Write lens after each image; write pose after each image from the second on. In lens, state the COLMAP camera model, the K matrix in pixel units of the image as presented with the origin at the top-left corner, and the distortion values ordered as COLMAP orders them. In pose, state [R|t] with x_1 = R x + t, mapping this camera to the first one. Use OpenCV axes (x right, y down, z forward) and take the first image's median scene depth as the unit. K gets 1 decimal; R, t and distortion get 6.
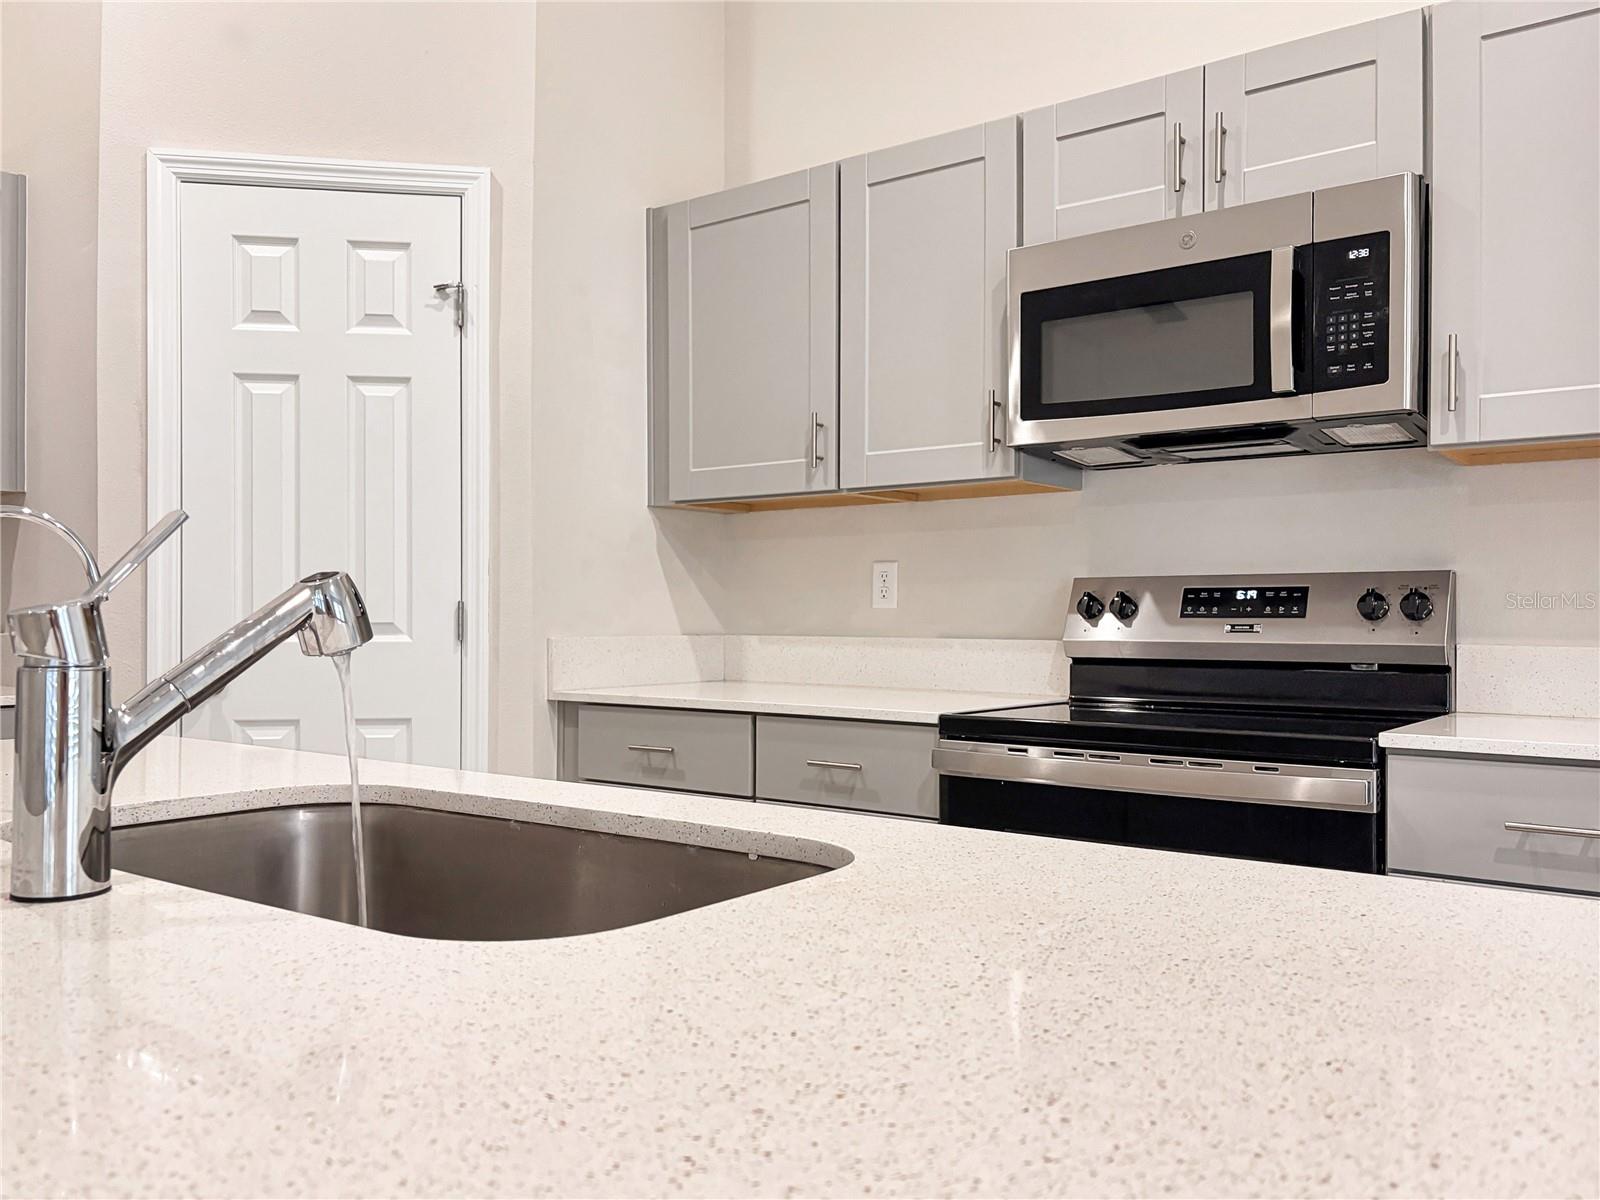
lens RADIAL K [[1280.8, 0, 813.9], [0, 1280.8, 695.1], [0, 0, 1]] dist [0.013251, 0.000314]
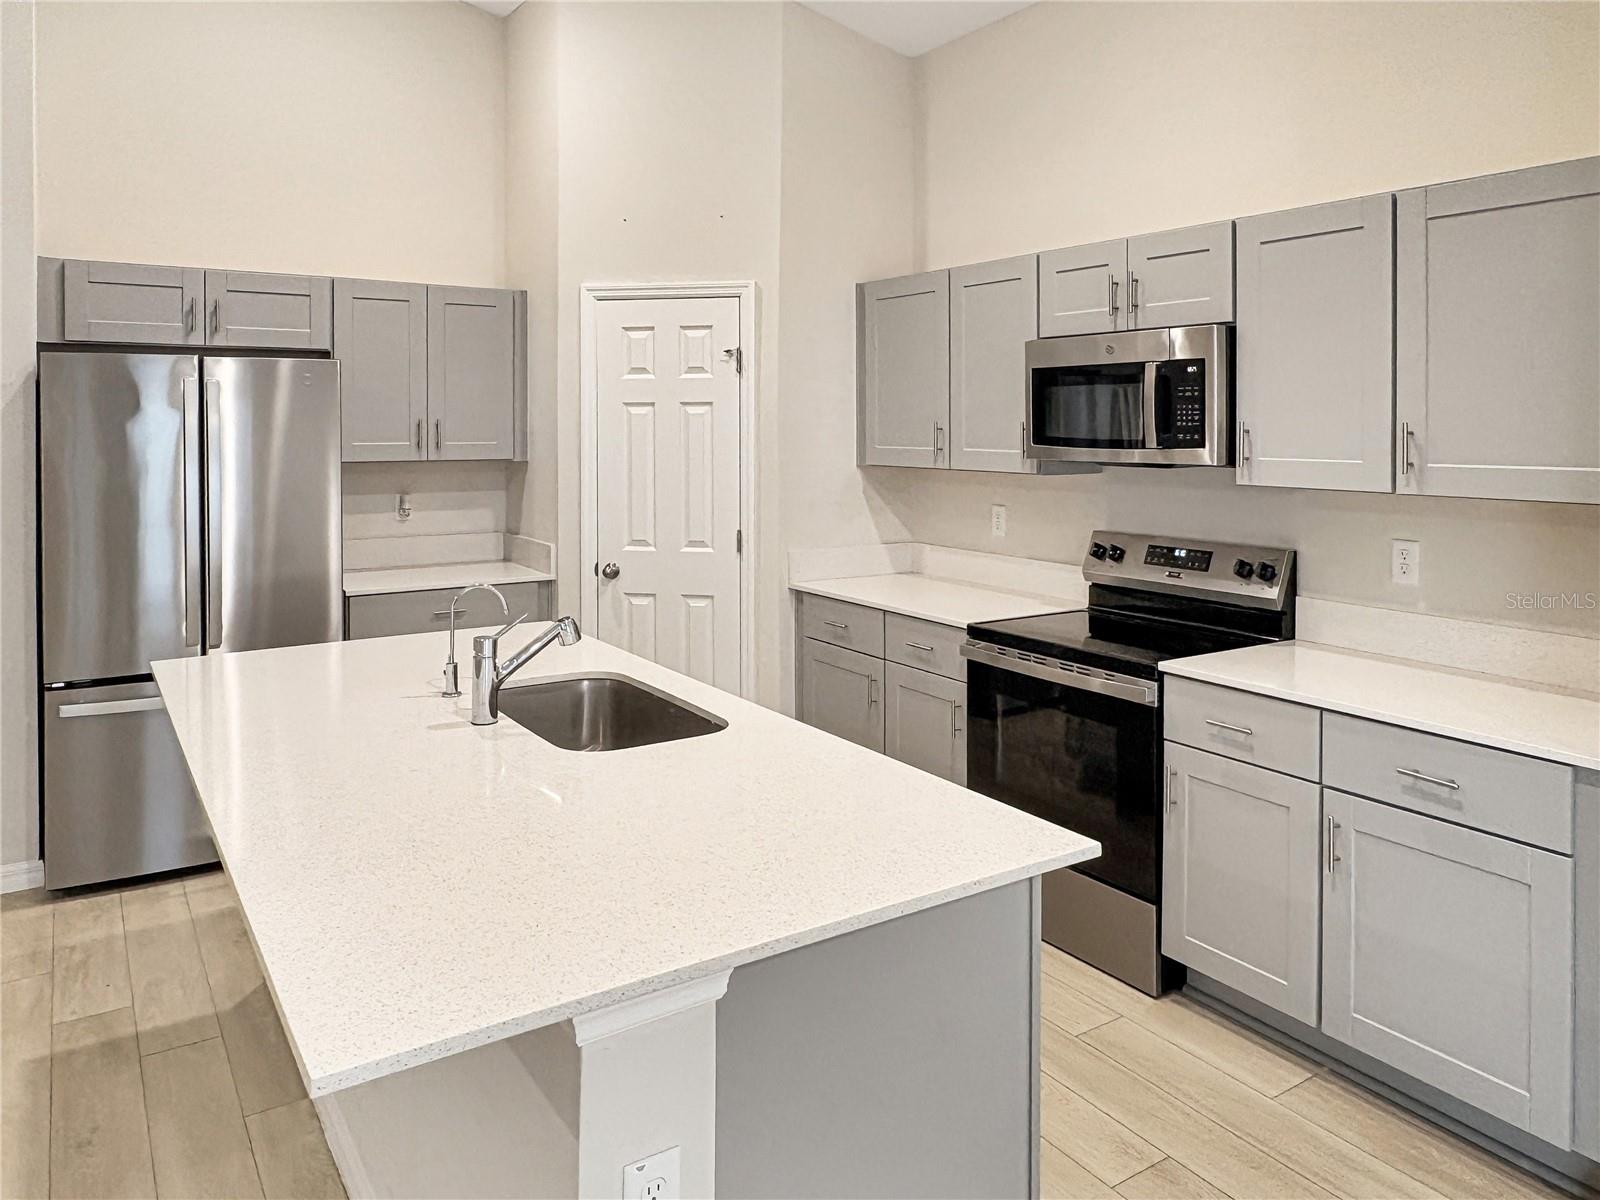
lens RADIAL K [[1188.7, 0, 799.4], [0, 1188.7, 552.1], [0, 0, 1]] dist [-0.029900, -0.001093]
pose [[0.930812, 0.035212, -0.363798, 0.420862], [-0.012411, 0.997820, 0.064824, -0.163360], [0.365288, -0.055824, 0.929219, -0.503250]]
